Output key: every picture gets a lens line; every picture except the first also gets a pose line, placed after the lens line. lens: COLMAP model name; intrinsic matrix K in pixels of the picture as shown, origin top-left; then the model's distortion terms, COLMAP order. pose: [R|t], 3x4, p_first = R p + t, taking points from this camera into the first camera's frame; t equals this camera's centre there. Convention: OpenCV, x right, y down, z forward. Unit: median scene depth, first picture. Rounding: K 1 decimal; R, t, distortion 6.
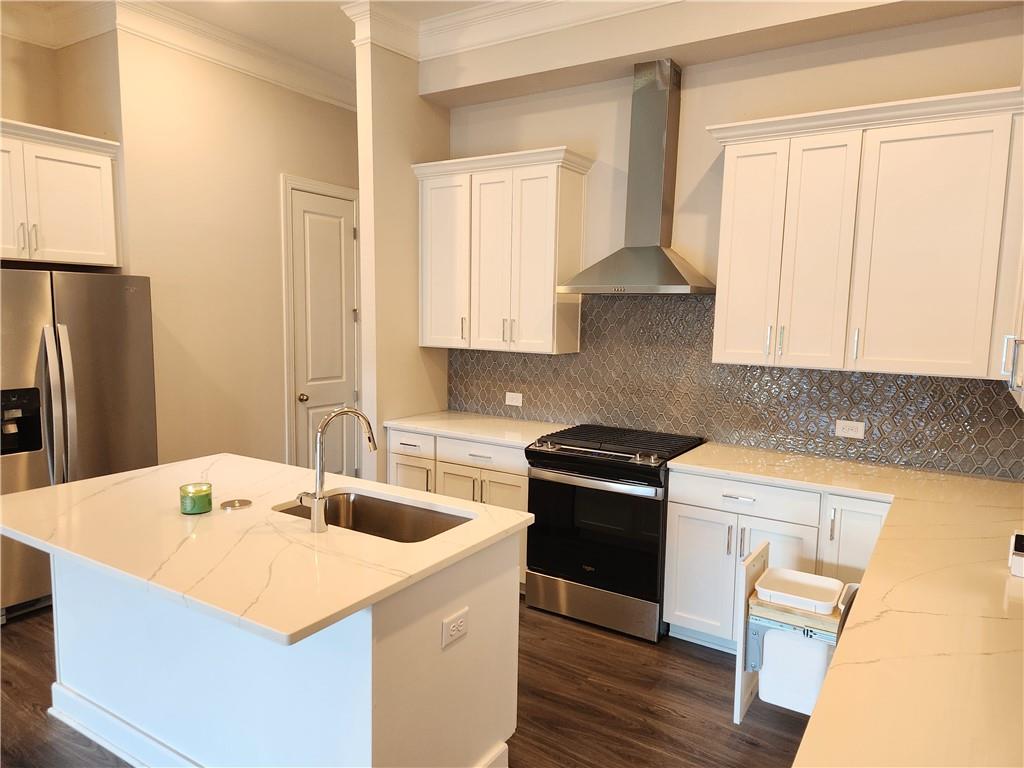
lens RADIAL K [[695.2, 0, 507.7], [0, 695.2, 386.5], [0, 0, 1]] dist [0.101323, -0.077594]
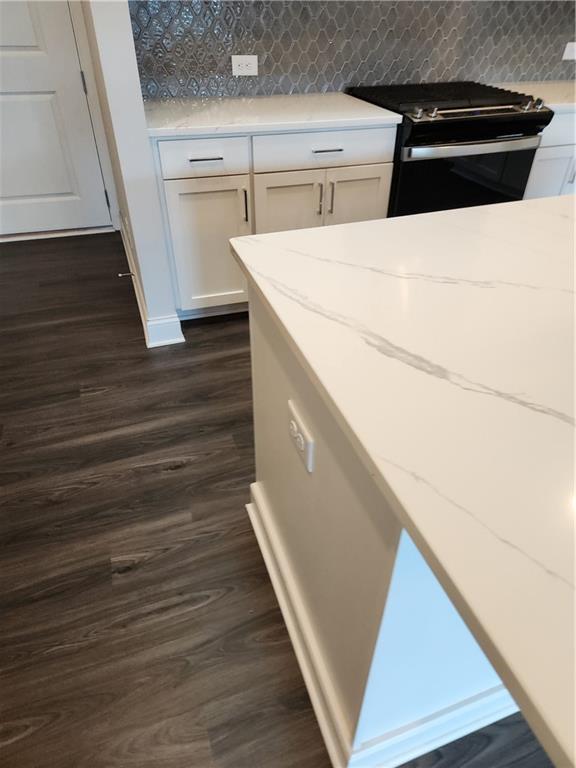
lens RADIAL K [[519.3, 0, 295.4], [0, 519.3, 386.5], [0, 0, 1]] dist [0.070170, -0.081344]
pose [[0.606183, -0.487603, 0.628319, -0.589671], [0.085184, 0.825276, 0.558268, -0.009940], [-0.790750, -0.284890, 0.541804, 0.703723]]
